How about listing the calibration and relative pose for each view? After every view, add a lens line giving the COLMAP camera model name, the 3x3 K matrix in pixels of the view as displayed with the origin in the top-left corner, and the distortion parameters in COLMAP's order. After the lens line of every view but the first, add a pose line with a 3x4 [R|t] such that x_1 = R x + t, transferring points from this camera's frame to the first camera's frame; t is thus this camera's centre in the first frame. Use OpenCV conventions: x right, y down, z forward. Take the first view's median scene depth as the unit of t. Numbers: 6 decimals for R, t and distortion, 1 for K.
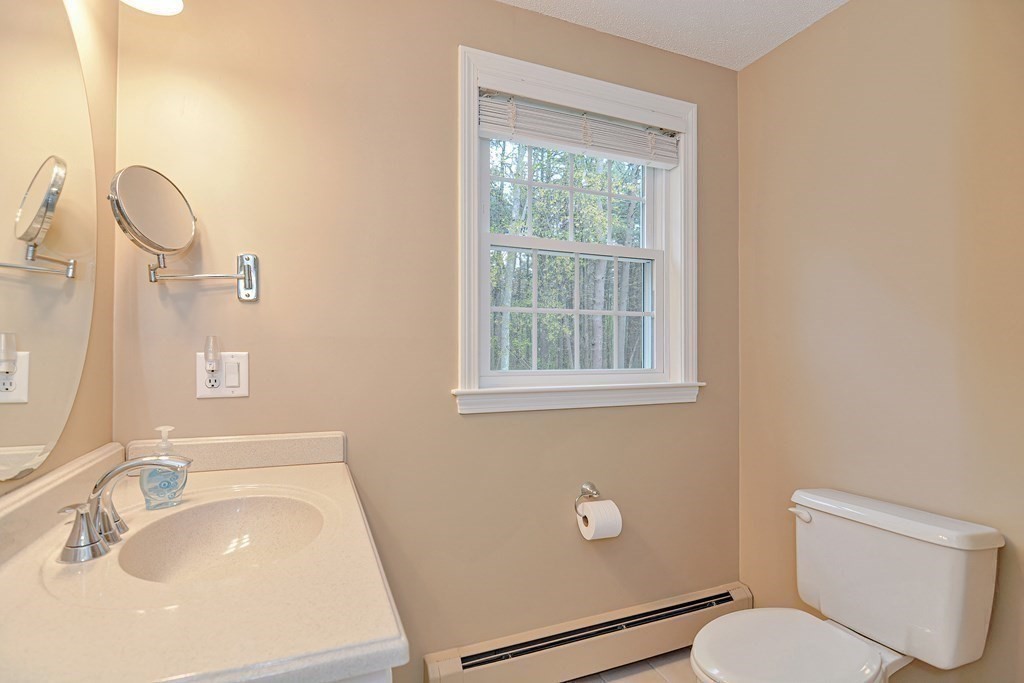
lens RADIAL K [[495.3, 0, 514.5], [0, 495.3, 346.0], [0, 0, 1]] dist [-0.002132, -0.006103]
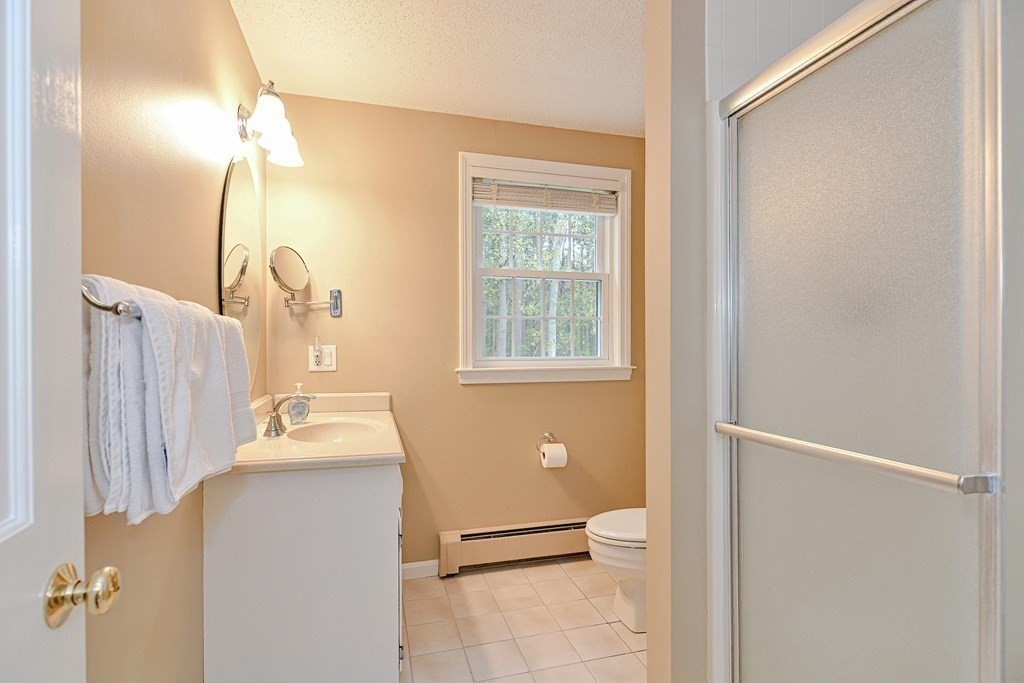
lens RADIAL K [[495.3, 0, 509.3], [0, 495.3, 342.2], [0, 0, 1]] dist [-0.002132, -0.006103]
pose [[0.992311, -0.003829, -0.123707, 0.253759], [0.004321, 0.999984, 0.003707, -0.002927], [0.123691, -0.004213, 0.992312, -0.587102]]
